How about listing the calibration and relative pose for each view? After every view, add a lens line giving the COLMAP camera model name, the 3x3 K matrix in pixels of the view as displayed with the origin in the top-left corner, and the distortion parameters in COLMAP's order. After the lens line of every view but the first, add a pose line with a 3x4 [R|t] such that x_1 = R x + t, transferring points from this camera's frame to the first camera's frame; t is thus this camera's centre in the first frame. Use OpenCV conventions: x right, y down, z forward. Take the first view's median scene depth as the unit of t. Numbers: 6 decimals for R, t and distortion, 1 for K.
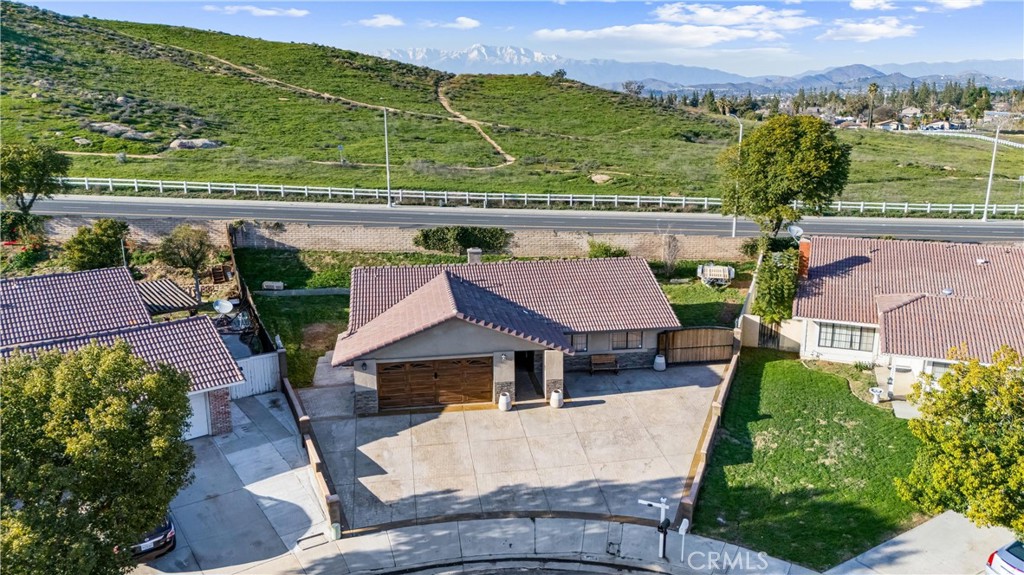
lens RADIAL K [[748.0, 0, 512.0], [0, 748.0, 287.5], [0, 0, 1]] dist [0.043924, -0.043542]
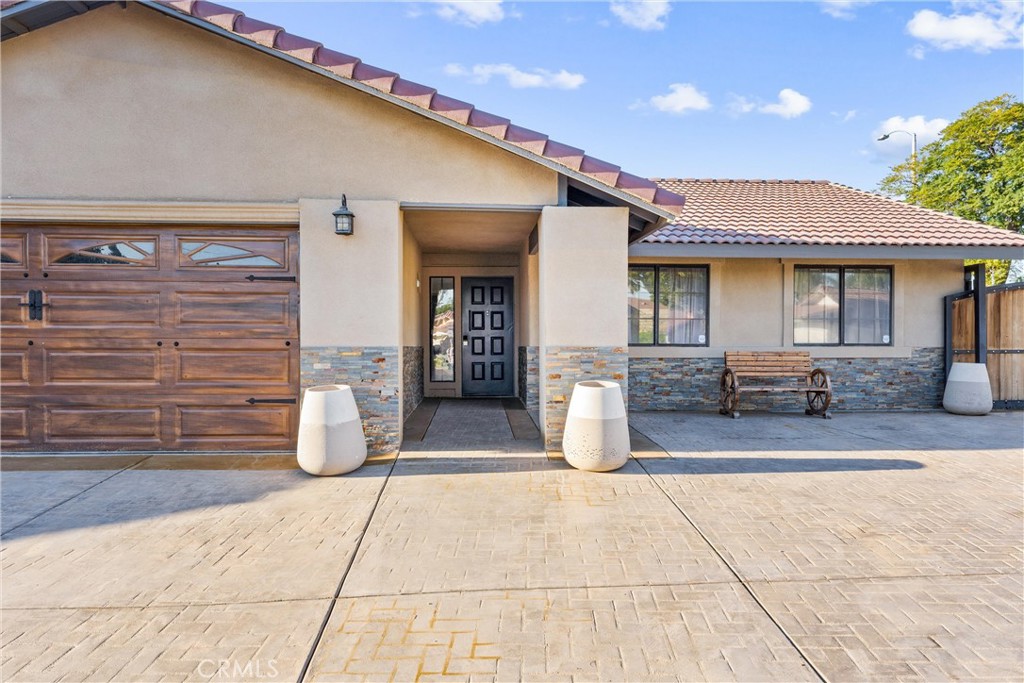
lens RADIAL K [[692.7, 0, 510.1], [0, 692.7, 343.1], [0, 0, 1]] dist [-0.001292, -0.001019]
pose [[0.995367, 0.005856, -0.095972, 0.045728], [-0.028706, 0.970722, -0.238486, 0.143114], [0.091765, 0.240136, 0.966392, 0.680862]]
